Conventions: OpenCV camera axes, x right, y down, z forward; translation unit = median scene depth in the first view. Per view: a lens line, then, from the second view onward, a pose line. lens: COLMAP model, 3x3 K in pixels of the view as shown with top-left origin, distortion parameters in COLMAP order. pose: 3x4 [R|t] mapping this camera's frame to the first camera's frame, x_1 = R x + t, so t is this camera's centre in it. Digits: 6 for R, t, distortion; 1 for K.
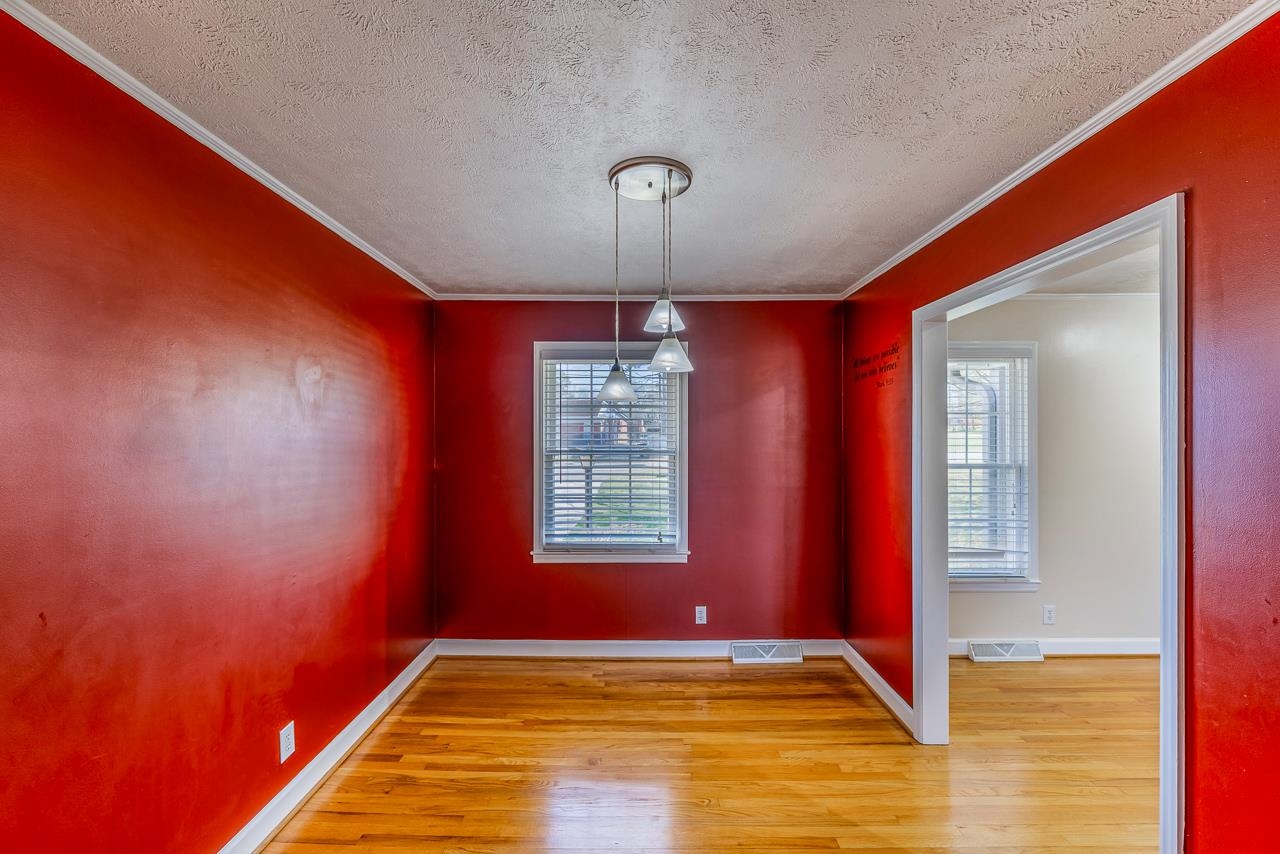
lens RADIAL K [[554.6, 0, 644.5], [0, 554.6, 437.9], [0, 0, 1]] dist [-0.003056, 0.000572]
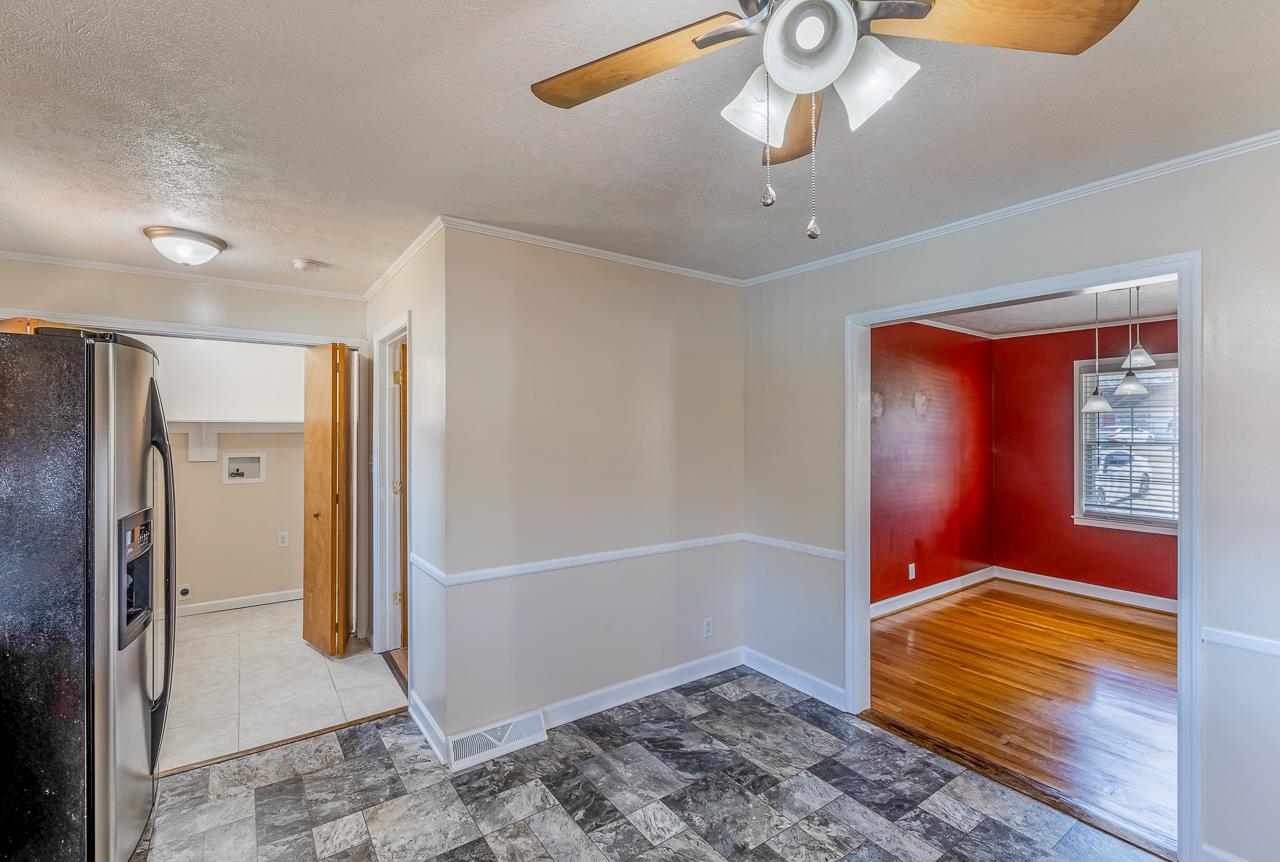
lens RADIAL K [[554.6, 0, 625.8], [0, 554.6, 426.3], [0, 0, 1]] dist [-0.003056, 0.000572]
pose [[0.563745, -0.003834, -0.825940, 0.381243], [-0.002560, 0.999976, -0.006389, -0.002261], [0.825945, 0.005717, 0.563721, -0.849273]]
